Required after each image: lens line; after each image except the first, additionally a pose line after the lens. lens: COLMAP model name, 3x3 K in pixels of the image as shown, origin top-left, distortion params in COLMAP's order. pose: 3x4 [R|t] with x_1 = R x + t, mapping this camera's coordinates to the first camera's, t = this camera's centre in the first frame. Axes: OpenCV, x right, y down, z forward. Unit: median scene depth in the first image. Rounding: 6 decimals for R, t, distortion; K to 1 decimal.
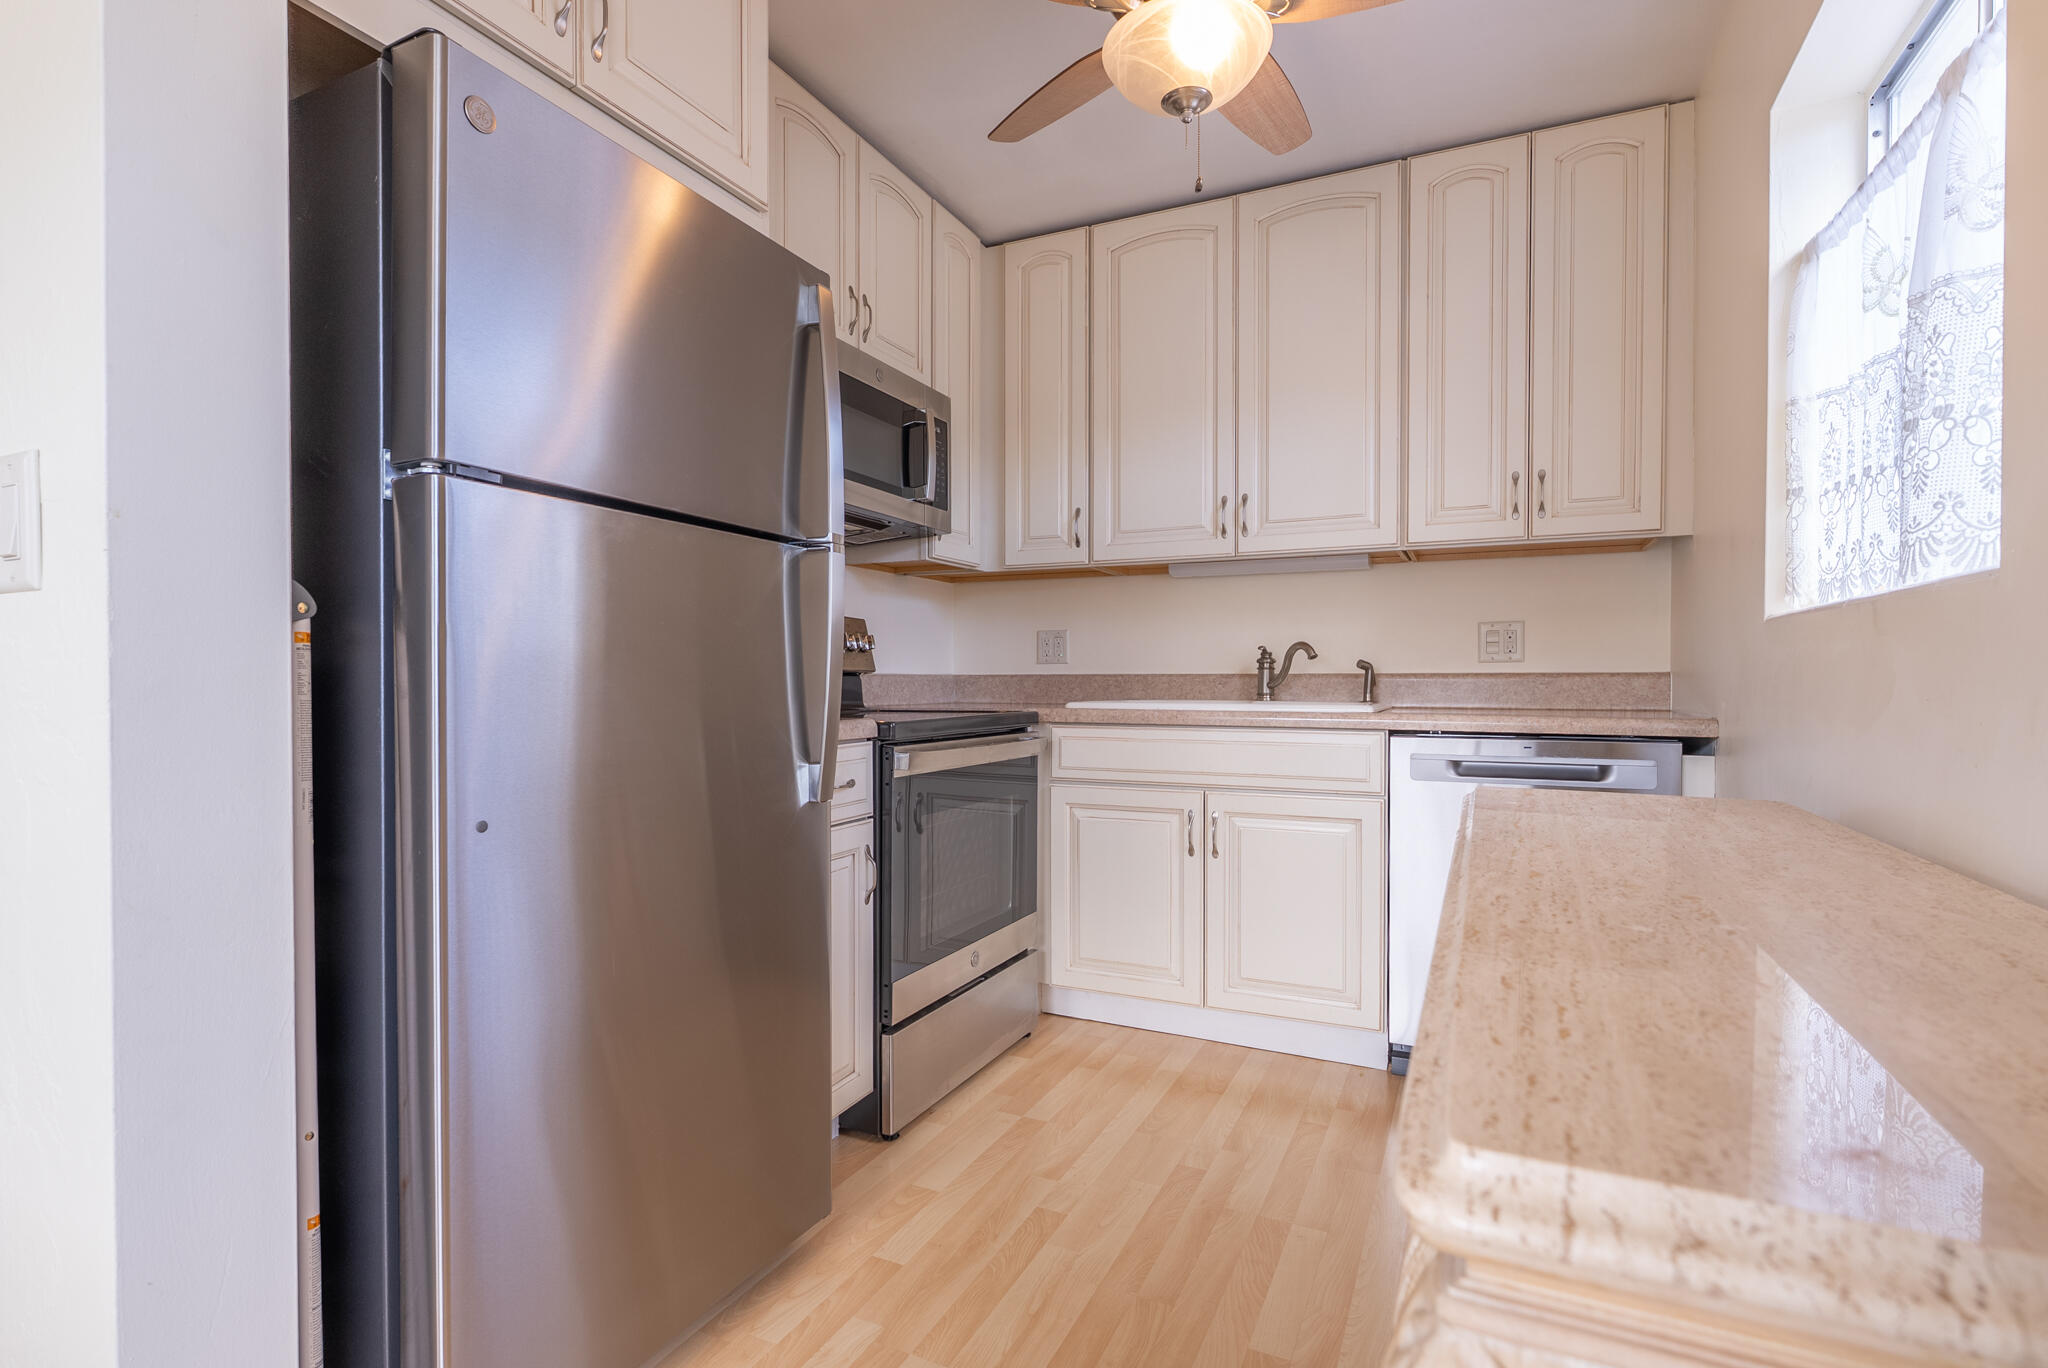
lens RADIAL K [[961.9, 0, 1024.9], [0, 961.9, 693.6], [0, 0, 1]] dist [-0.003431, -0.000073]
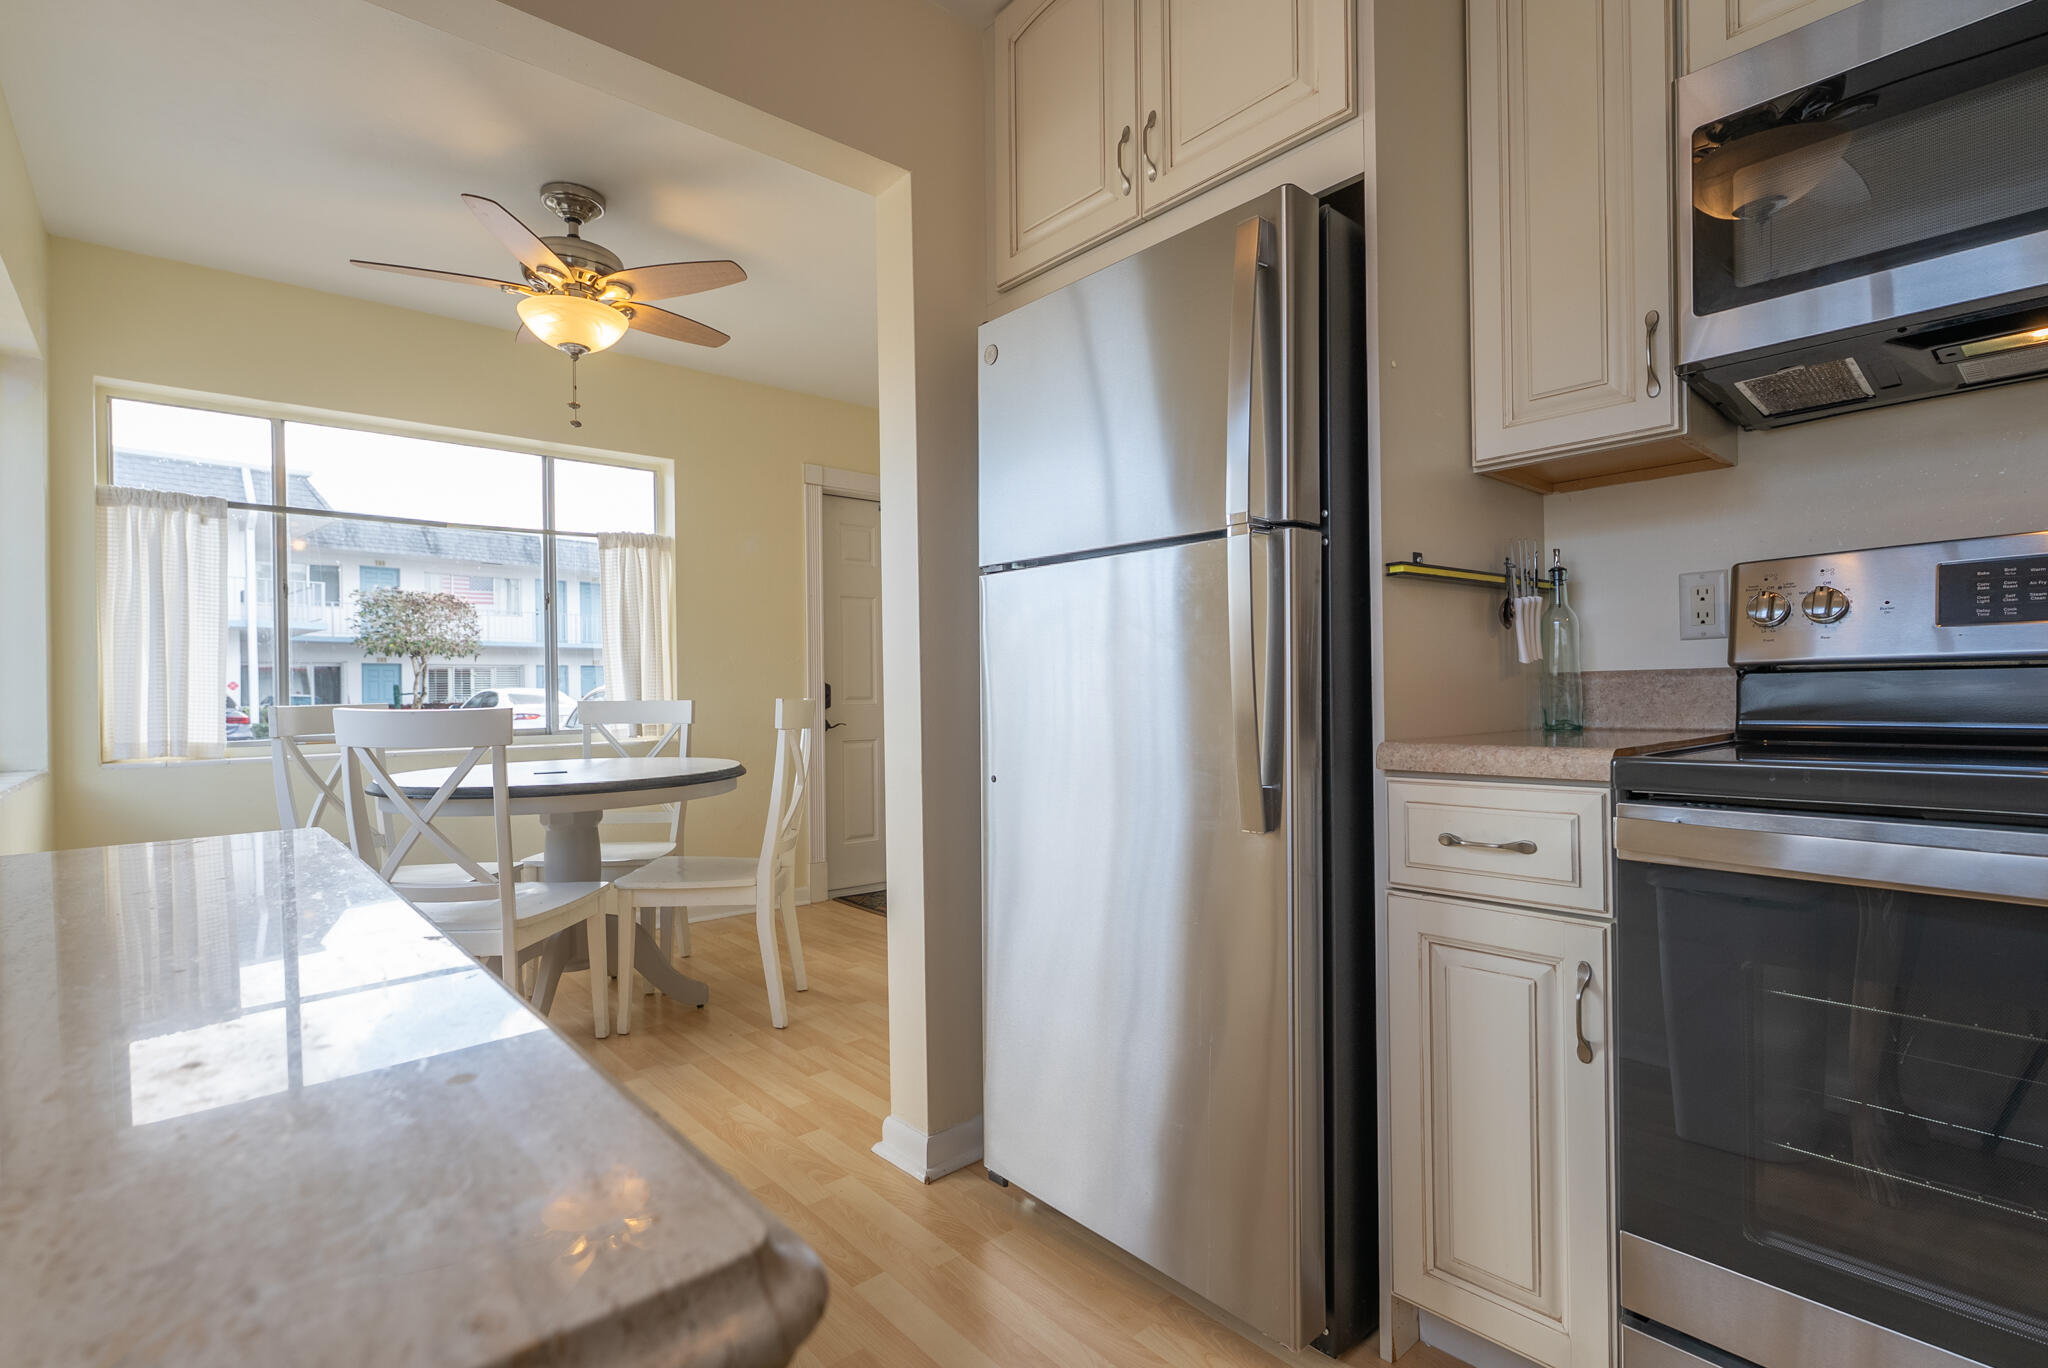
lens RADIAL K [[961.9, 0, 1024.9], [0, 961.9, 693.6], [0, 0, 1]] dist [-0.003431, -0.000073]
pose [[-0.399182, 0.006049, -0.916852, 0.696696], [0.001154, 0.999981, 0.006095, -0.015256], [0.916871, 0.001375, -0.399181, 1.256348]]
